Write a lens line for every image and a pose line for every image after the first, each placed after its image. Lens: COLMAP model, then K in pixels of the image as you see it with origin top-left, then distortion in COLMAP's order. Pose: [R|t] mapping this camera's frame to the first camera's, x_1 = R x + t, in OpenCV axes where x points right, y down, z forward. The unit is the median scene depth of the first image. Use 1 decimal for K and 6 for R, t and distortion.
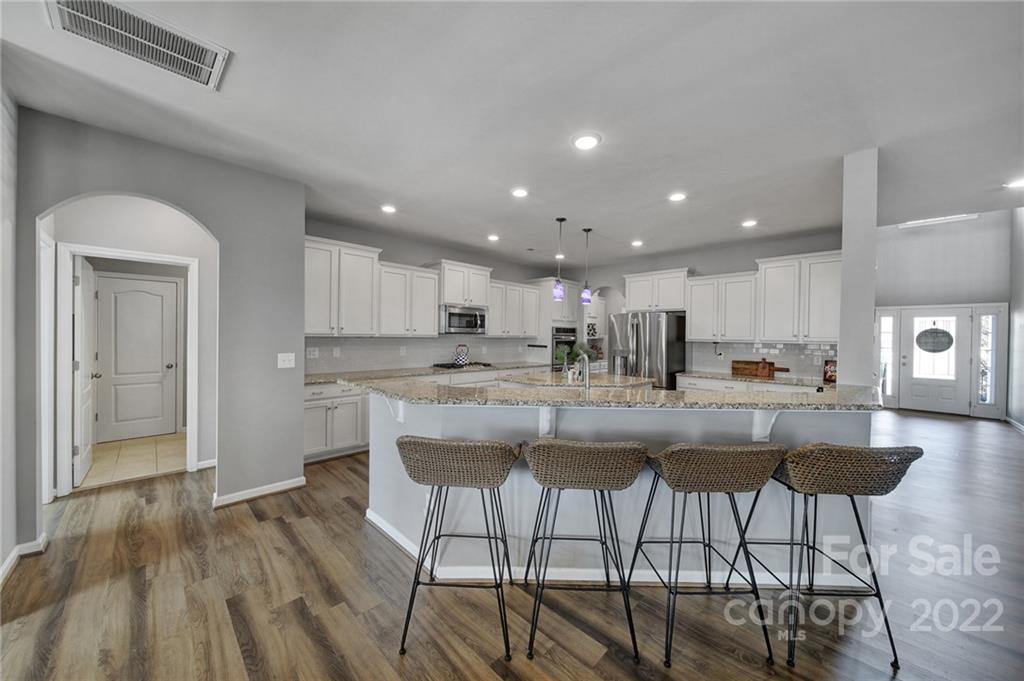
lens RADIAL K [[363.0, 0, 512.0], [0, 363.0, 340.5], [0, 0, 1]] dist [0.020784, -0.000023]
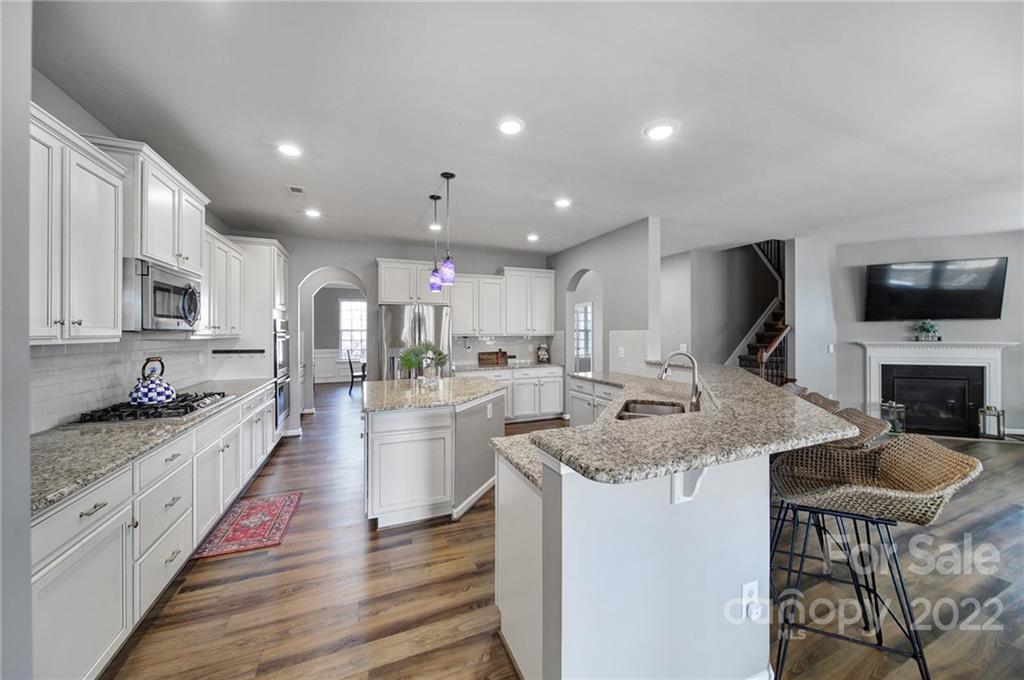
lens RADIAL K [[364.8, 0, 512.0], [0, 364.8, 331.5], [0, 0, 1]] dist [-0.001249, -0.000045]
pose [[0.390608, -0.012046, 0.920478, -0.377052], [0.022231, 0.999746, 0.003649, -0.011567], [-0.920288, 0.019038, 0.390777, 0.451210]]
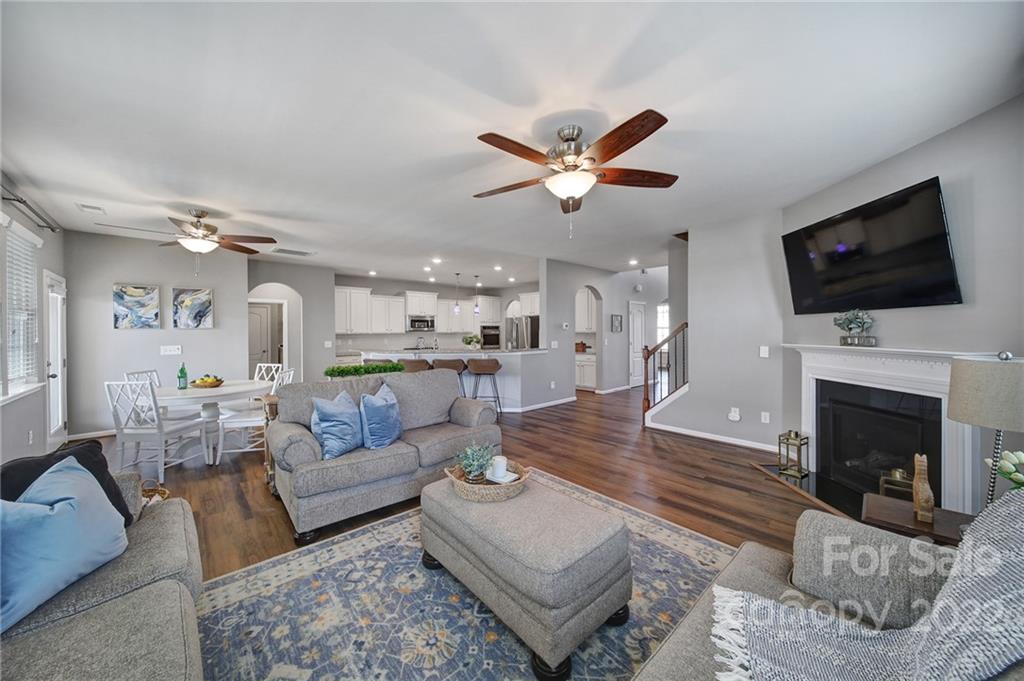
lens RADIAL K [[364.8, 0, 512.0], [0, 364.8, 332.0], [0, 0, 1]] dist [-0.001249, -0.000045]
pose [[0.998093, -0.022016, -0.057674, 0.412563], [0.021366, 0.999701, -0.011855, 0.015660], [0.057918, 0.010600, 0.998265, -0.748502]]
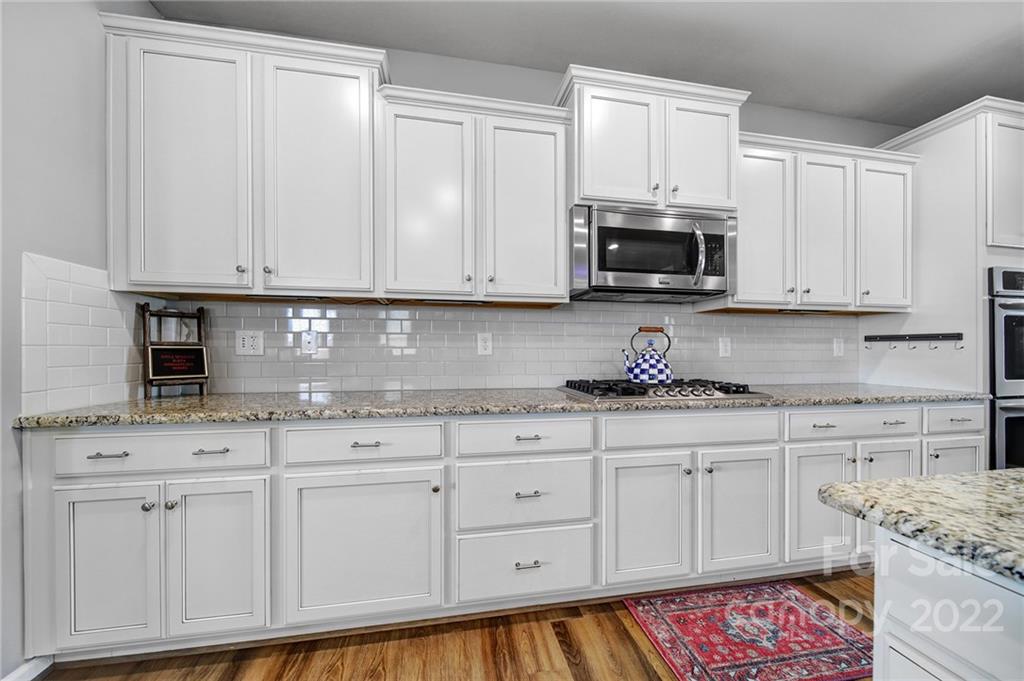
lens RADIAL K [[367.1, 0, 508.7], [0, 367.1, 352.0], [0, 0, 1]] dist [-0.008553, 0.000016]
pose [[0.817673, -0.013815, -0.575518, -0.047454], [0.002796, 0.999796, -0.020027, 0.042515], [0.575677, 0.014767, 0.817544, 0.650942]]
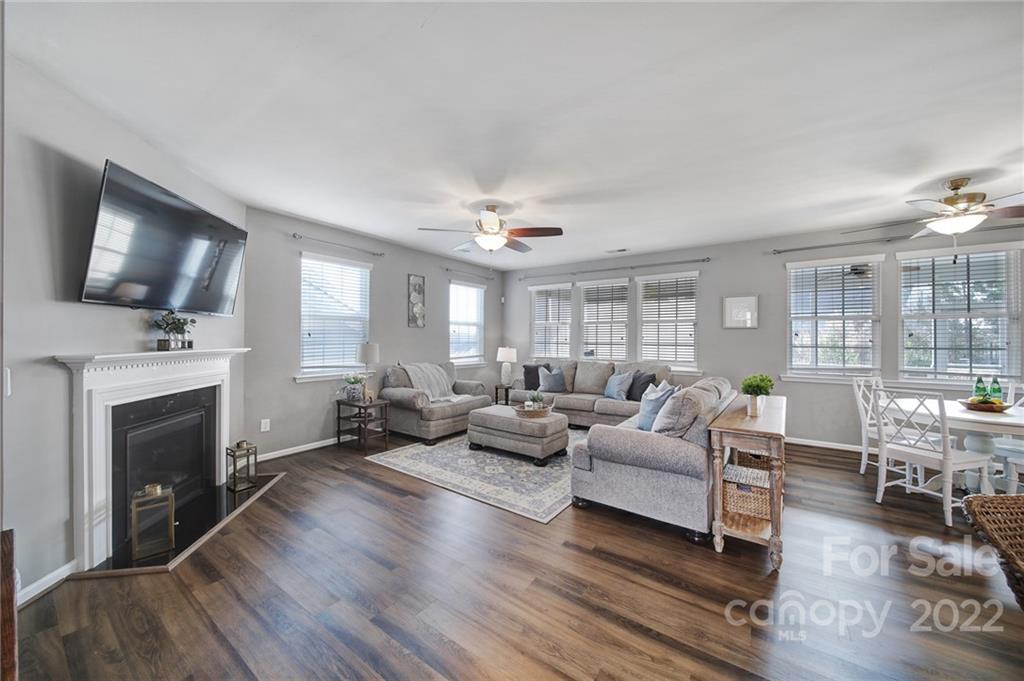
lens RADIAL K [[357.1, 0, 513.2], [0, 357.1, 344.0], [0, 0, 1]] dist [0.000308, 0.000244]
pose [[-0.986693, -0.018968, -0.161482, 0.527133], [-0.022916, 0.999481, 0.022622, 0.011882], [0.160969, 0.026021, -0.986616, 0.382997]]
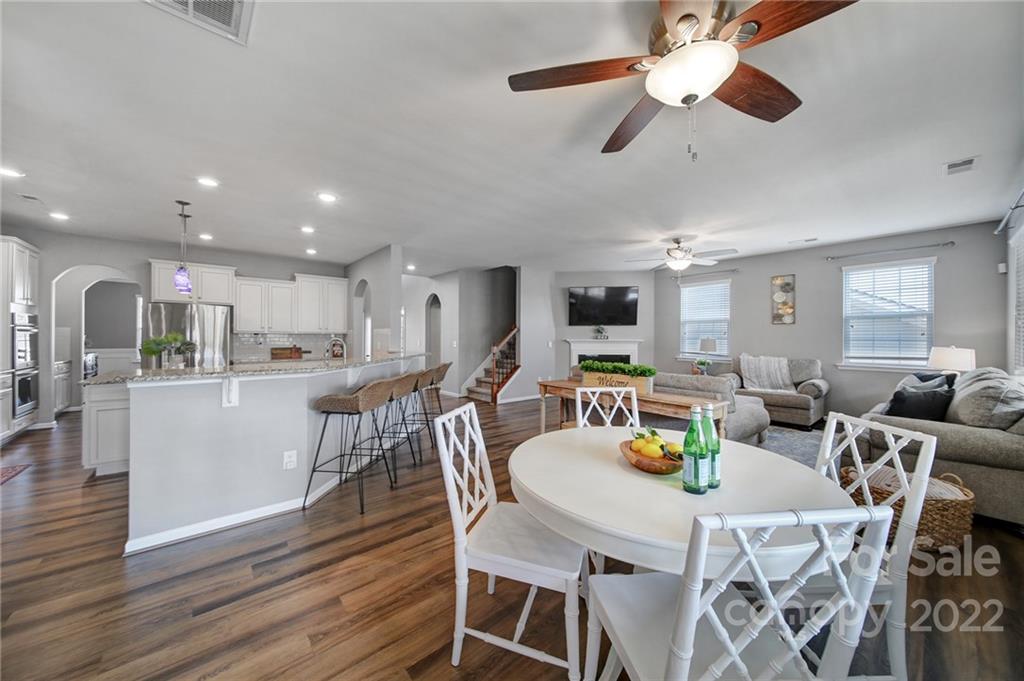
lens RADIAL K [[360.3, 0, 510.6], [0, 360.3, 334.6], [0, 0, 1]] dist [-0.002372, -0.000259]
pose [[0.098872, -0.008594, 0.995063, -0.537935], [0.011315, 0.999908, 0.007512, 0.007994], [-0.995036, 0.010517, 0.098960, 0.049310]]
